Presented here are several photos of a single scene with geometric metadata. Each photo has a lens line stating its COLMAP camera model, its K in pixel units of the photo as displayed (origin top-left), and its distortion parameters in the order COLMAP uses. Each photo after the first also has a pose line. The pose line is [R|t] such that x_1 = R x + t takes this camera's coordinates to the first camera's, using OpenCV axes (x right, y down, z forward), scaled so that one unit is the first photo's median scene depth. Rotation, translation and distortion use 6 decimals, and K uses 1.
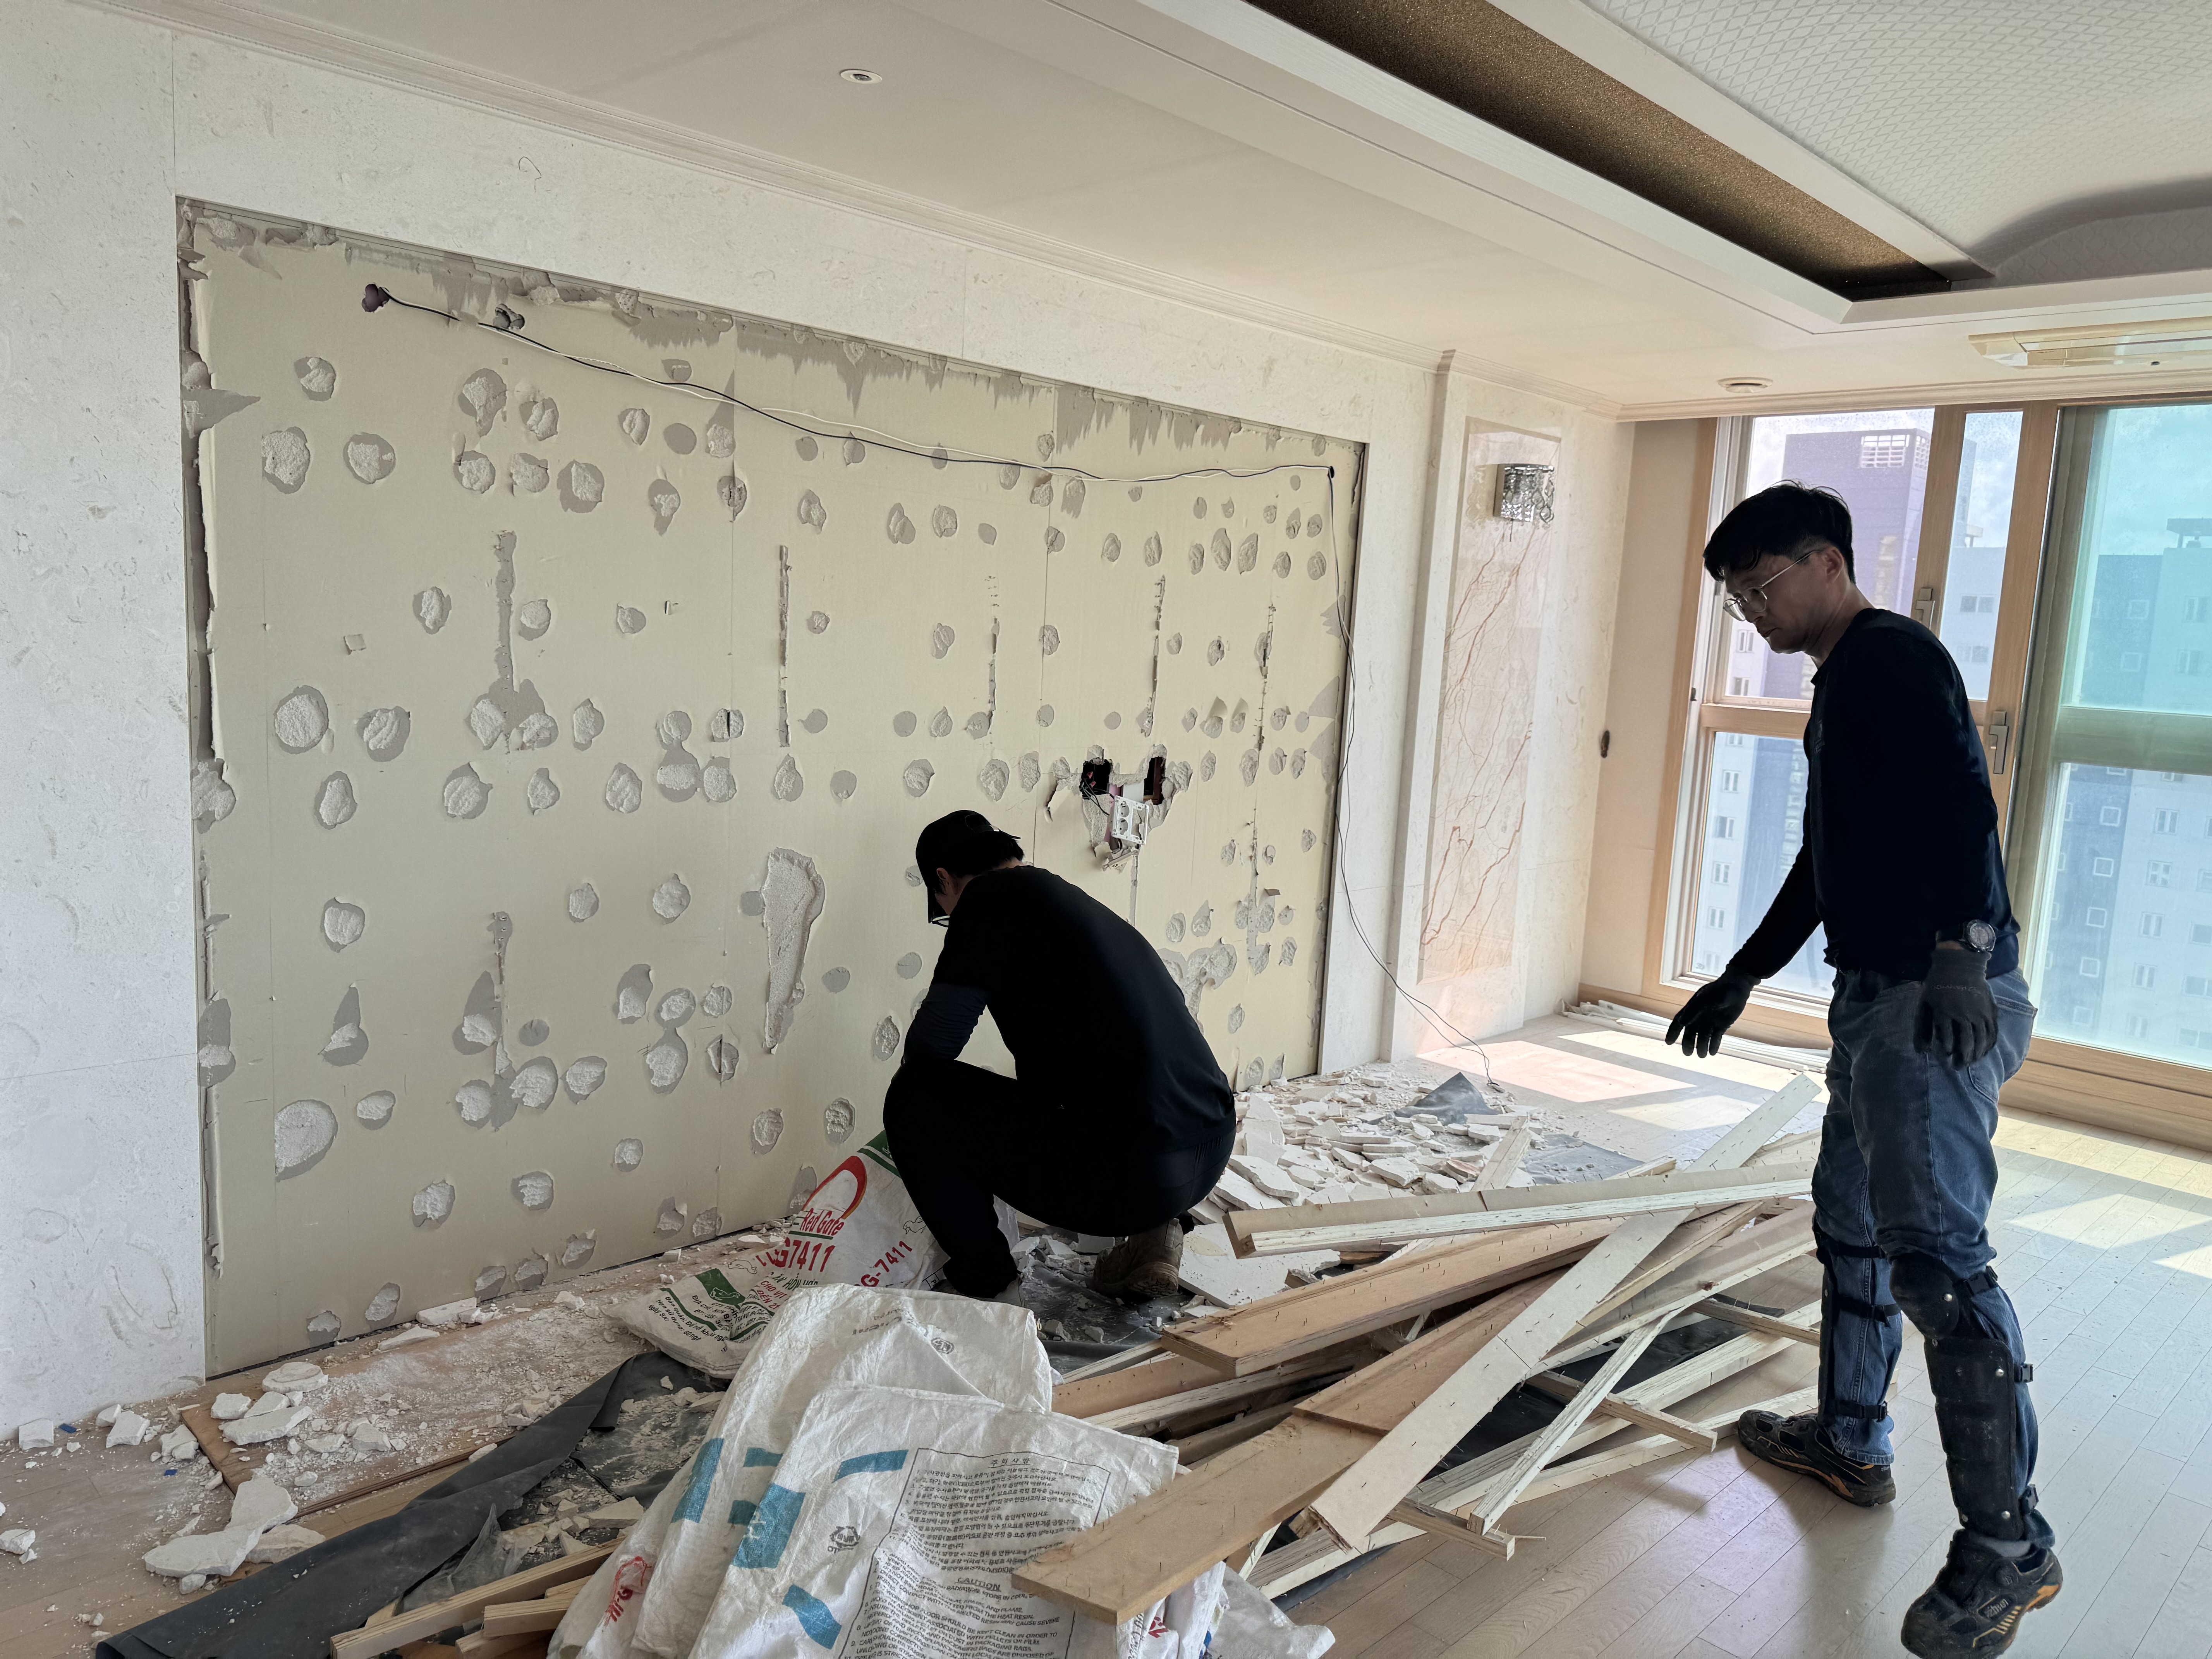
lens RADIAL K [[1542.0, 0, 1112.0], [0, 1542.0, 834.3], [0, 0, 1]] dist [0.046280, -0.025800]
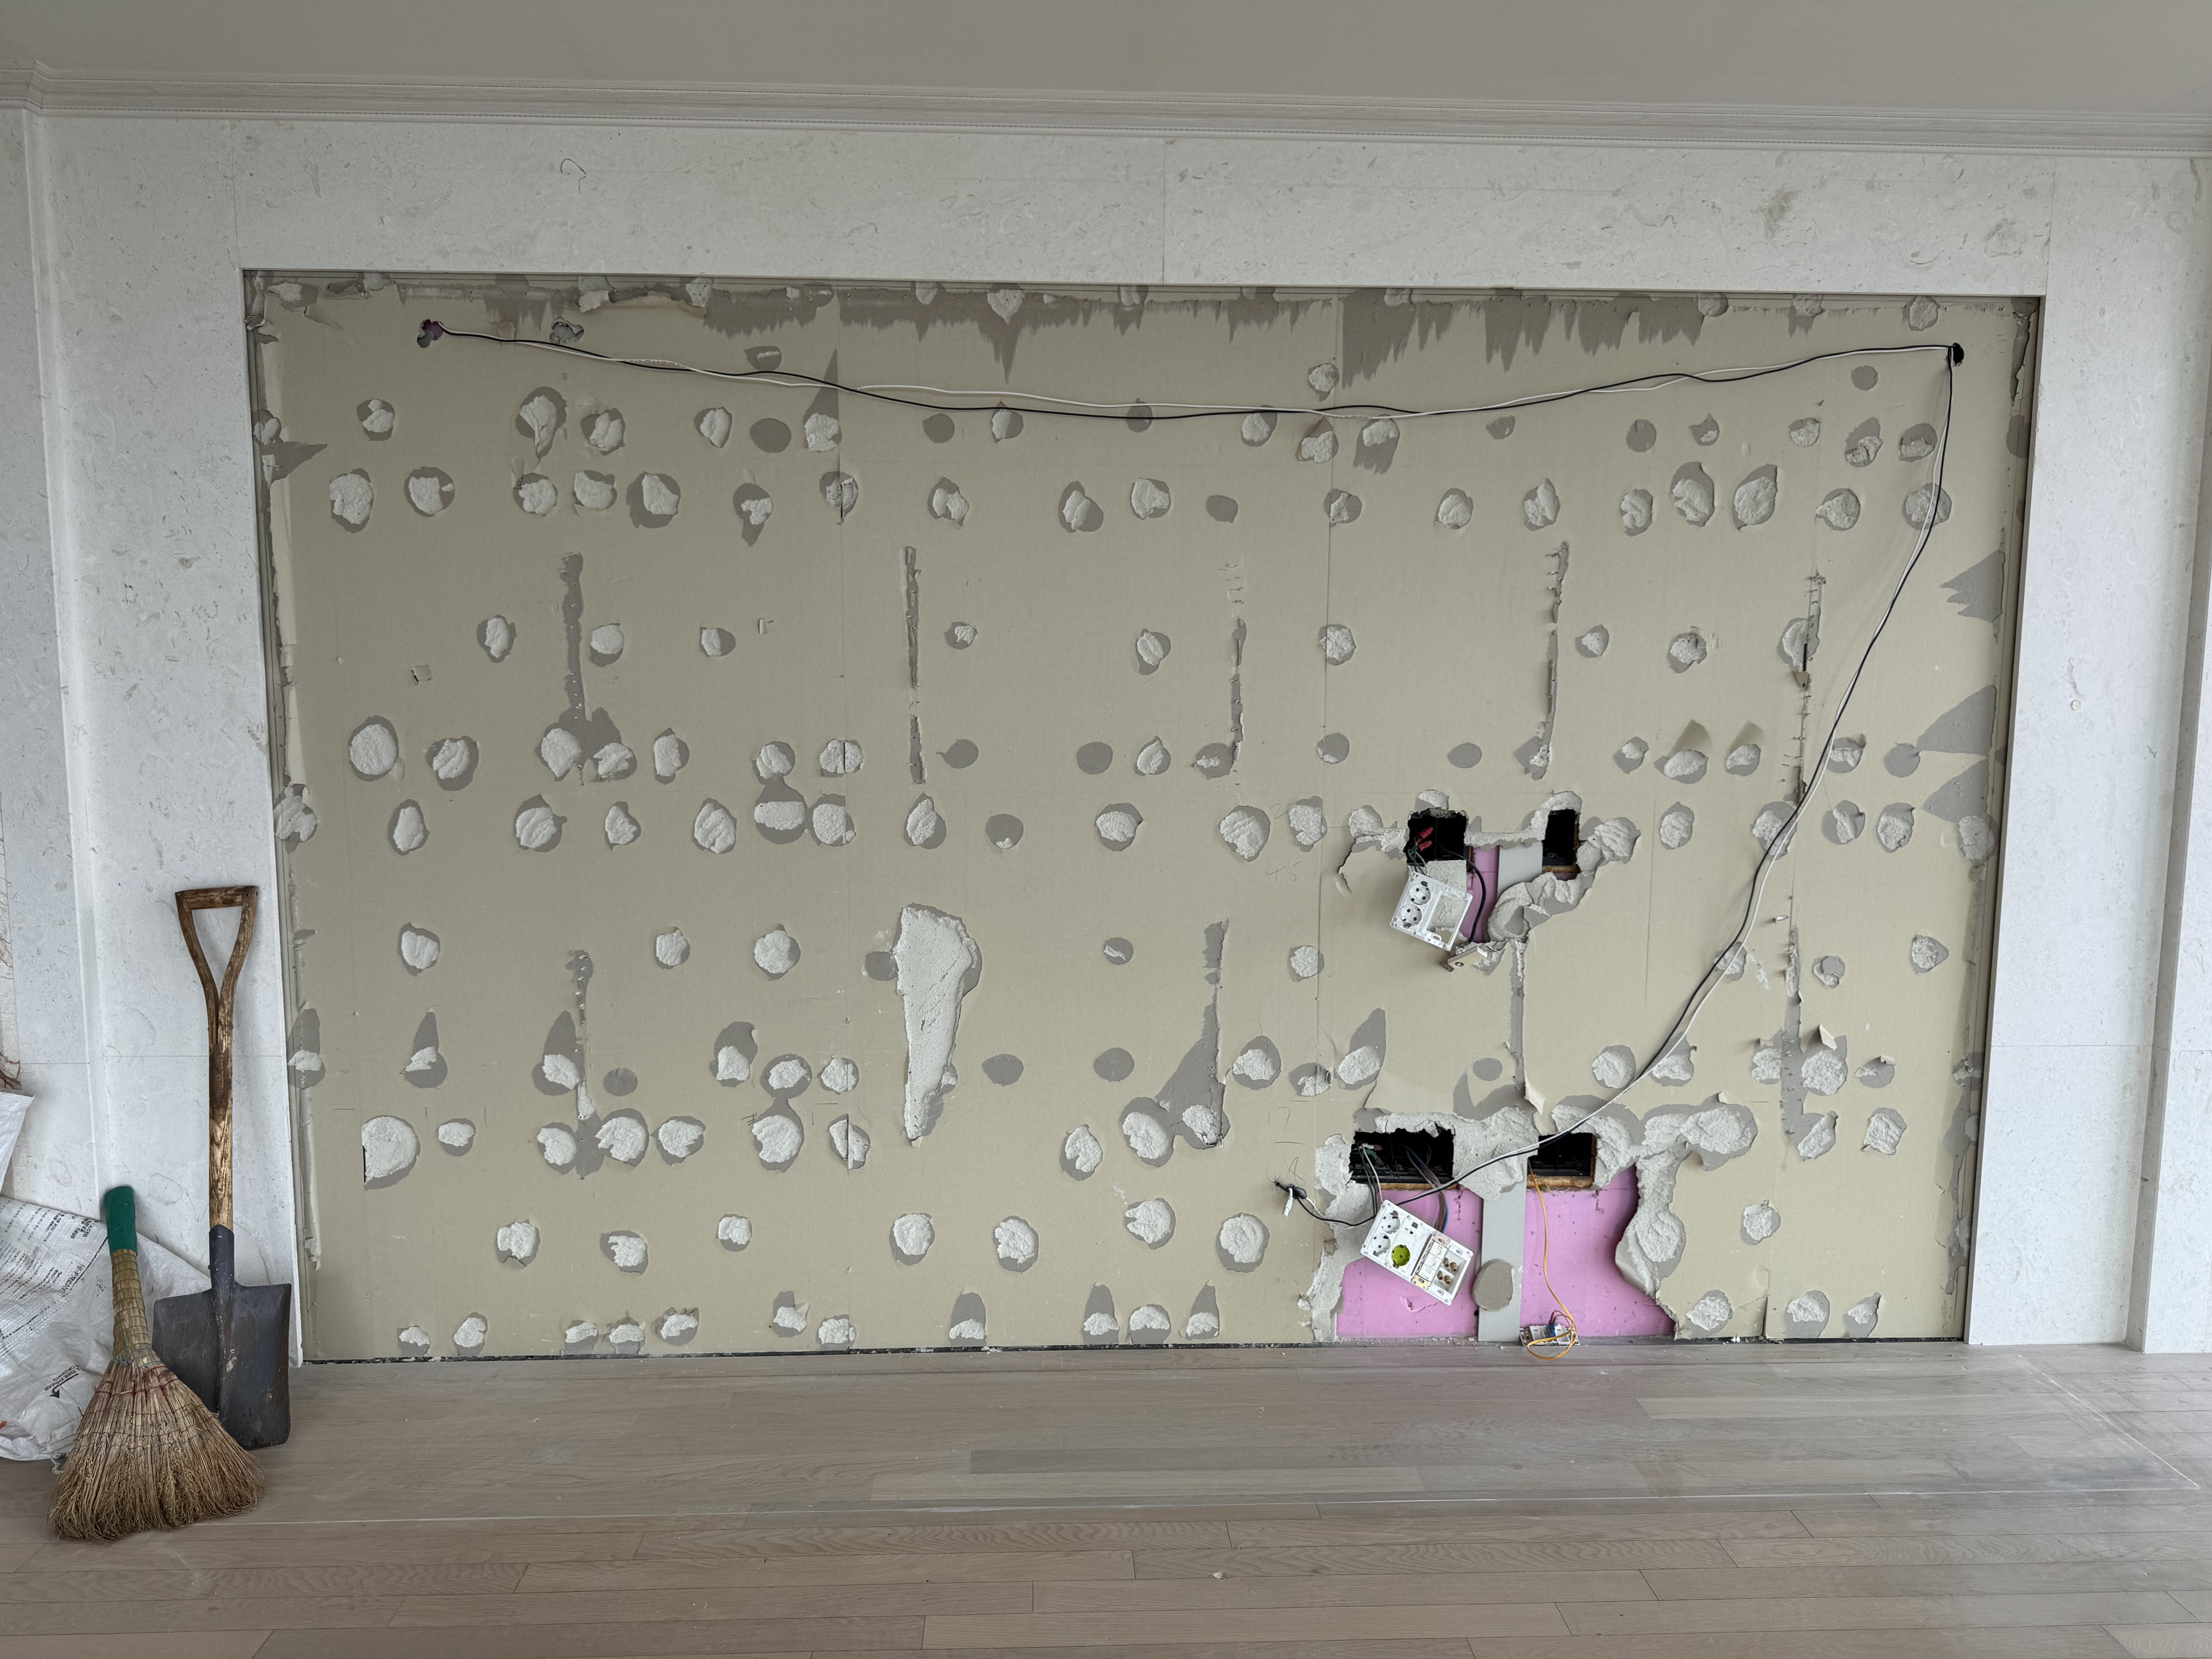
lens RADIAL K [[1542.0, 0, 1098.1], [0, 1542.0, 832.5], [0, 0, 1]] dist [0.046280, -0.025800]
pose [[0.737835, 0.026756, -0.674450, 0.468458], [-0.055326, 0.998249, -0.020925, -0.019411], [0.672710, 0.052754, 0.738024, 0.486743]]
